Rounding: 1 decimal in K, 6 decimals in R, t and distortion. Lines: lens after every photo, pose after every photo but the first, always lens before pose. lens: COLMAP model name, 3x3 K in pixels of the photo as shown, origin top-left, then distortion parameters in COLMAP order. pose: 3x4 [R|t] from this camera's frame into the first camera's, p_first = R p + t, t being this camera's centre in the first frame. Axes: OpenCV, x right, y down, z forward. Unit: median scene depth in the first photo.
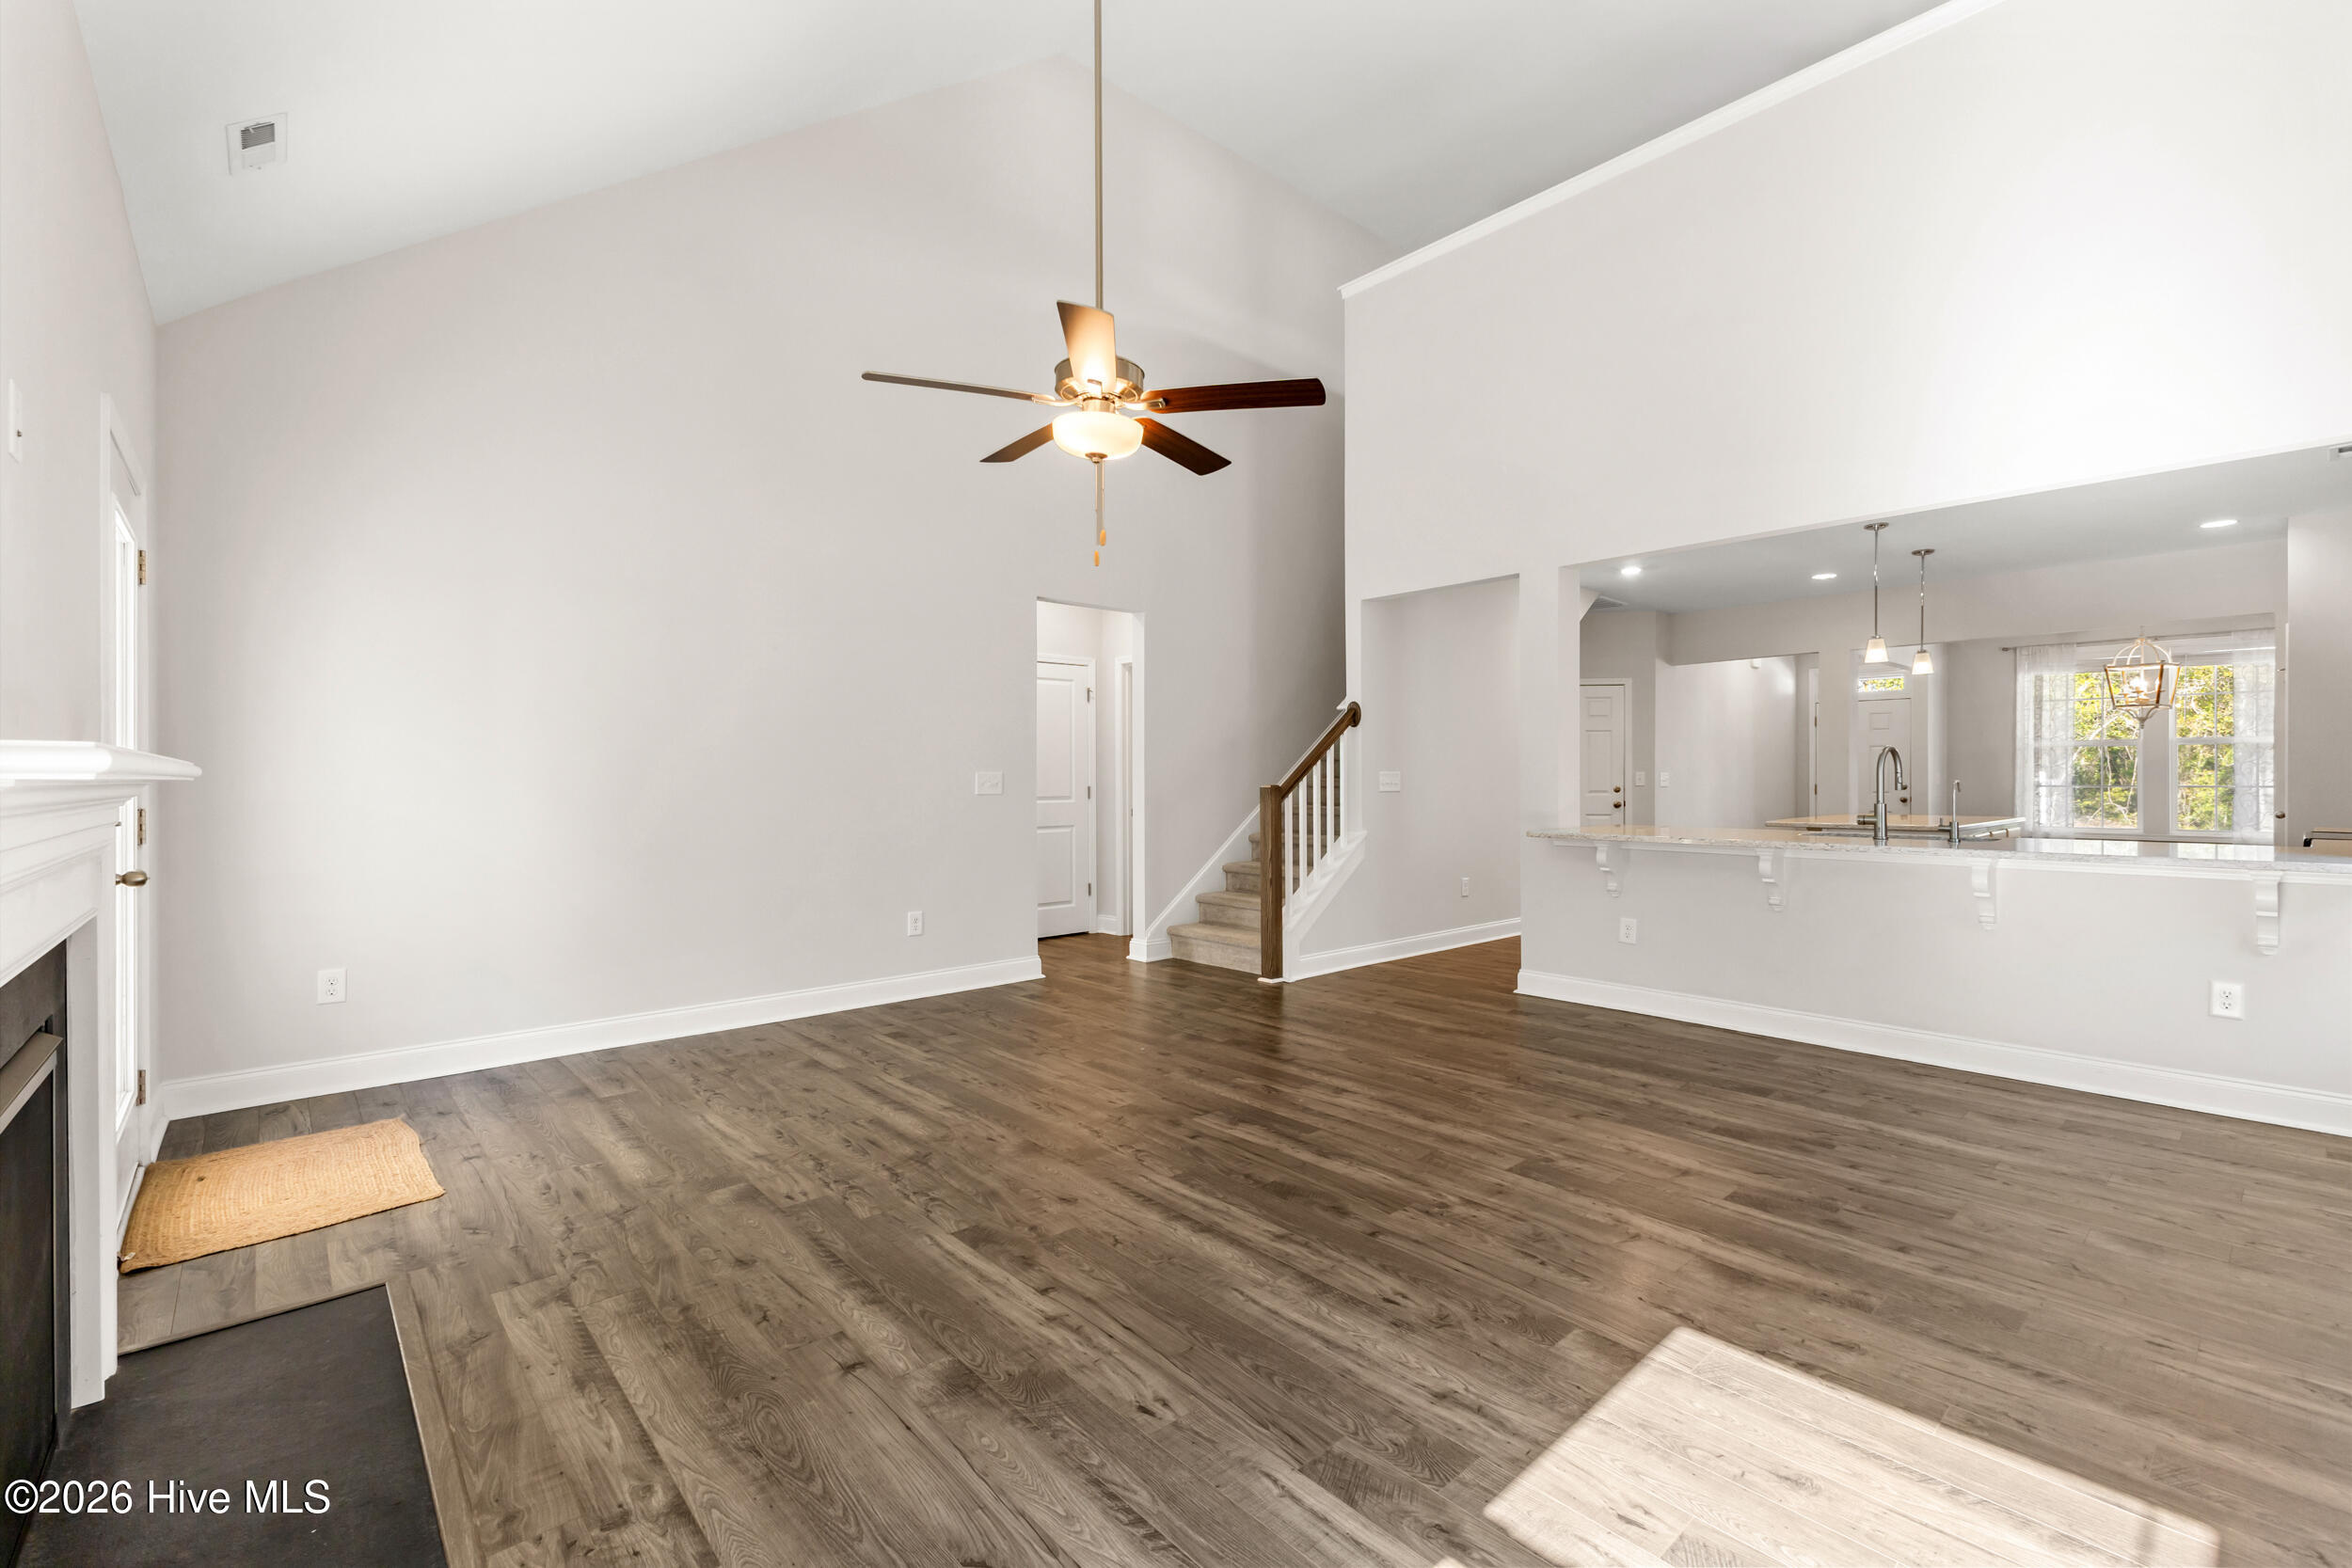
lens RADIAL K [[1007.7, 0, 1184.6], [0, 1007.7, 784.0], [0, 0, 1]] dist [0.012954, -0.003052]
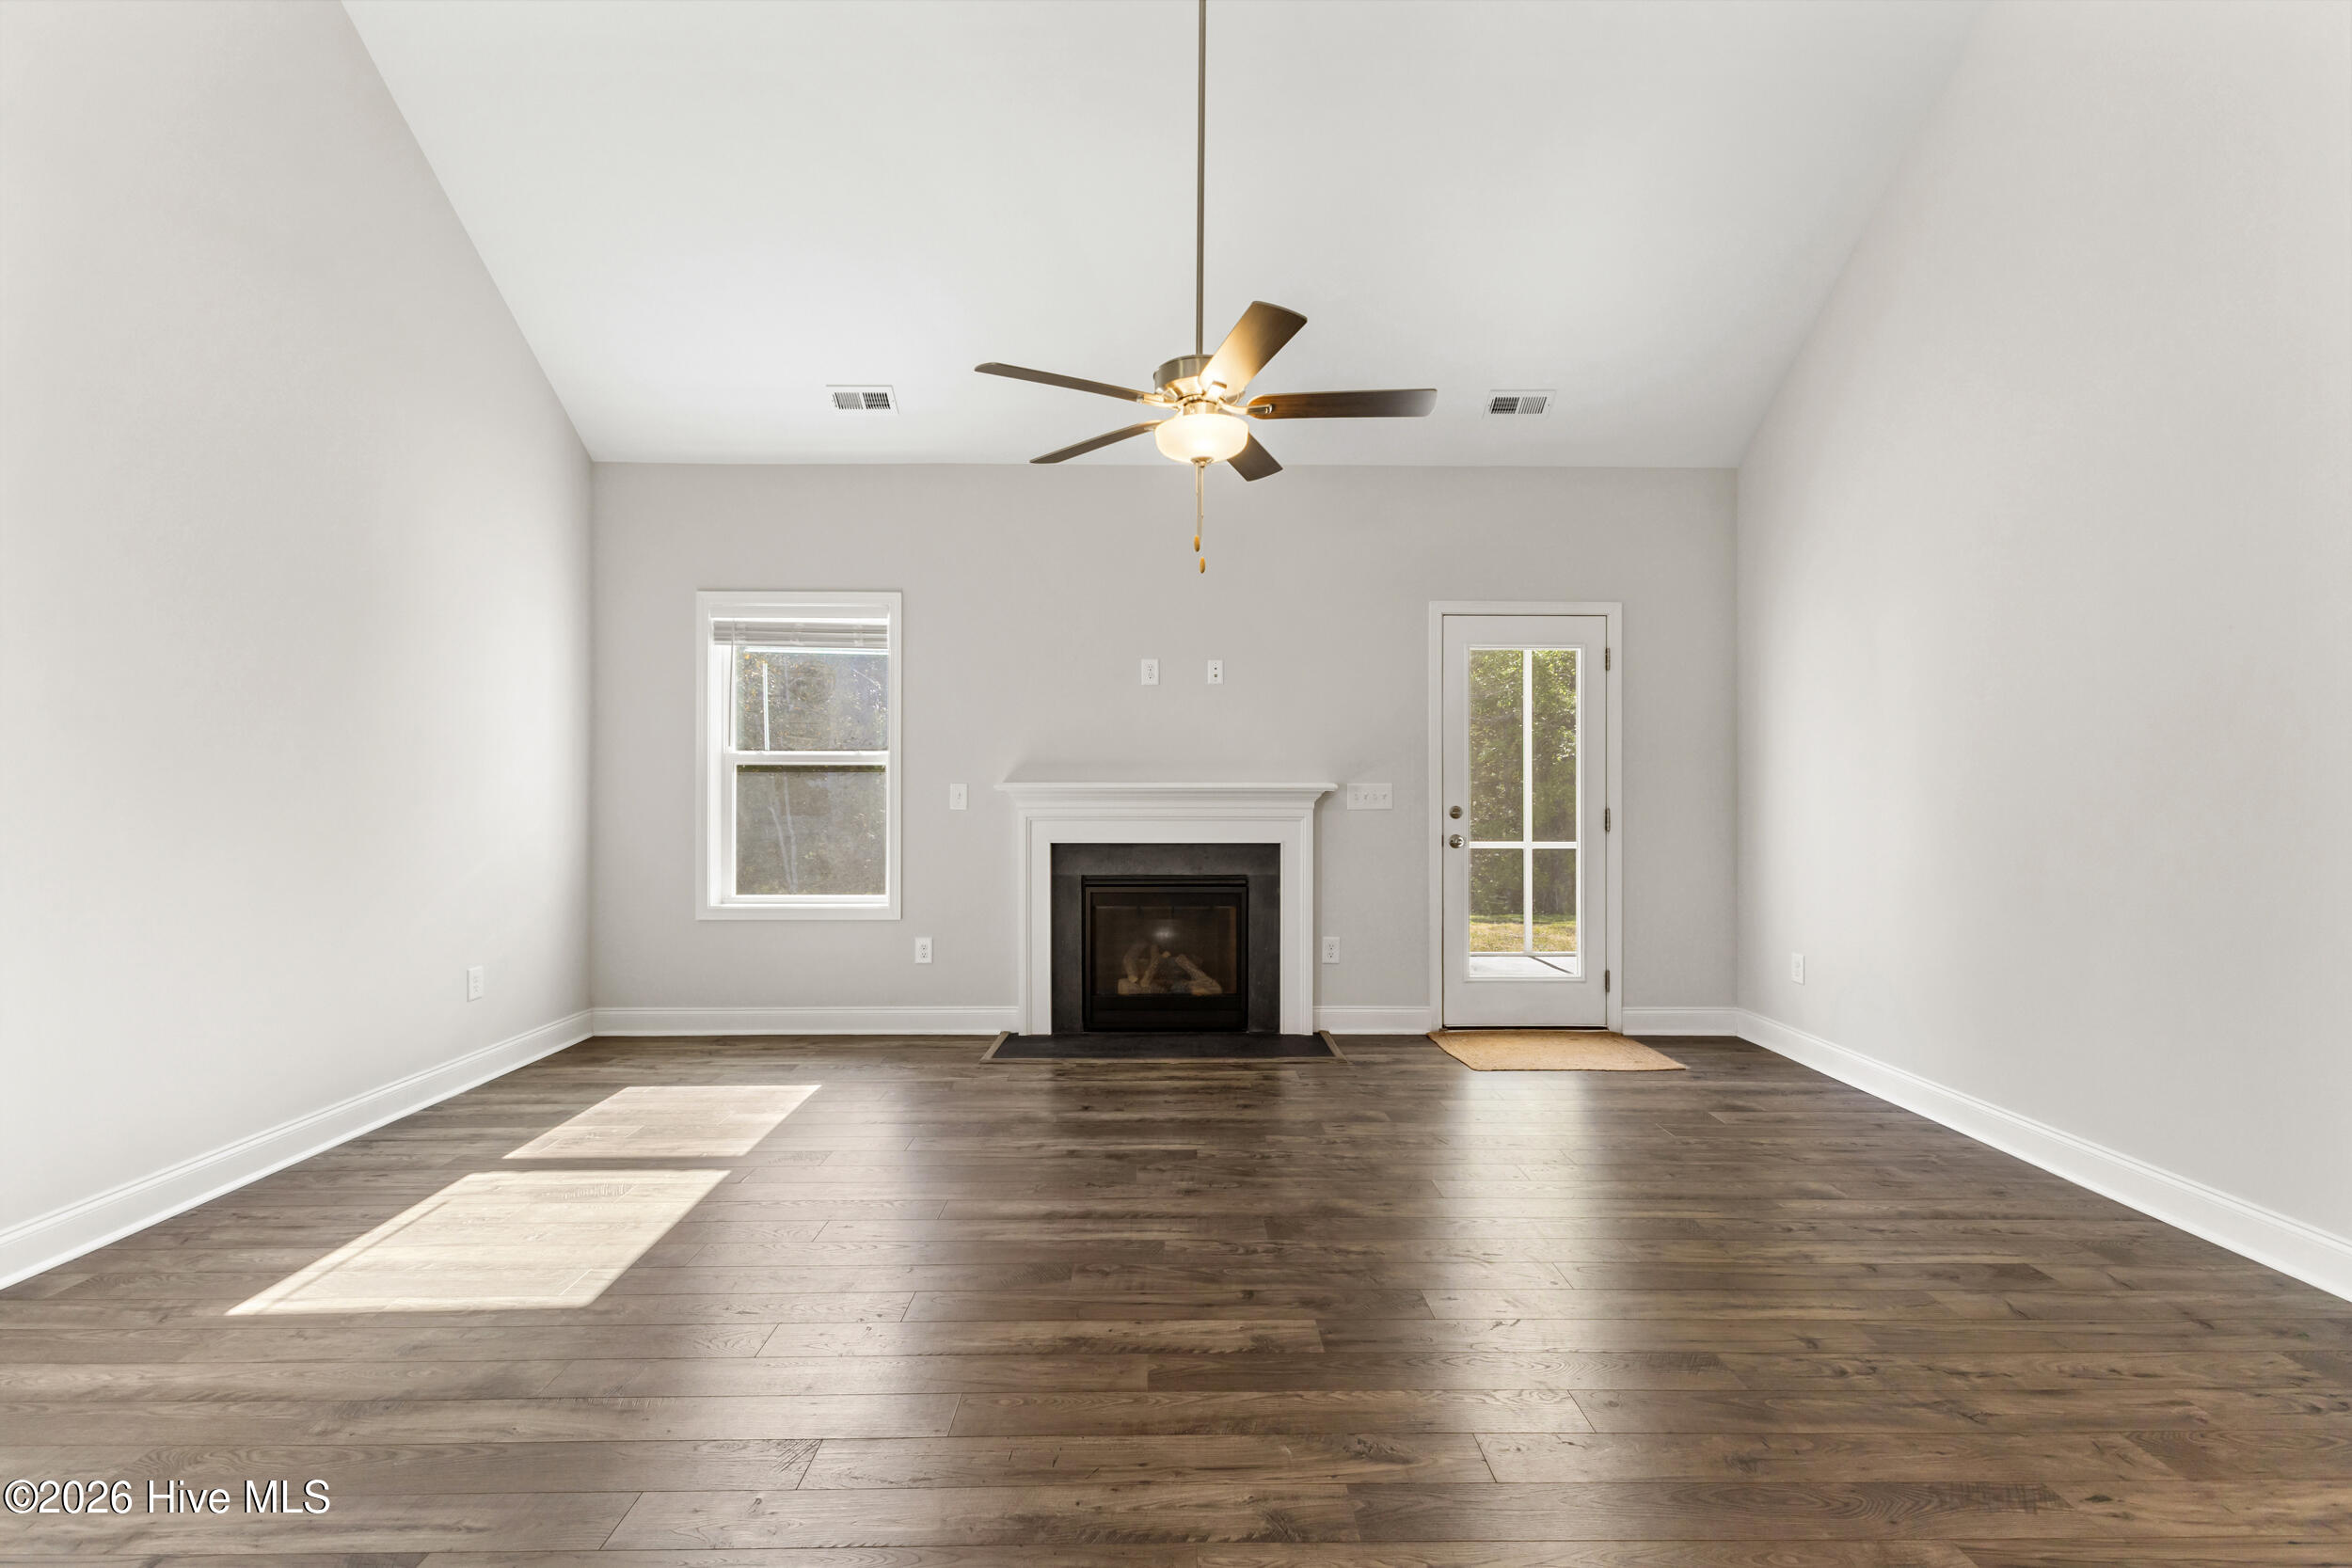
lens RADIAL K [[1007.7, 0, 1172.4], [0, 1007.7, 802.7], [0, 0, 1]] dist [0.012954, -0.003052]
pose [[-0.662963, 0.013385, -0.748533, 0.561450], [-0.002158, 0.999802, 0.019790, -0.011453], [0.748649, 0.014735, -0.662803, 1.391809]]
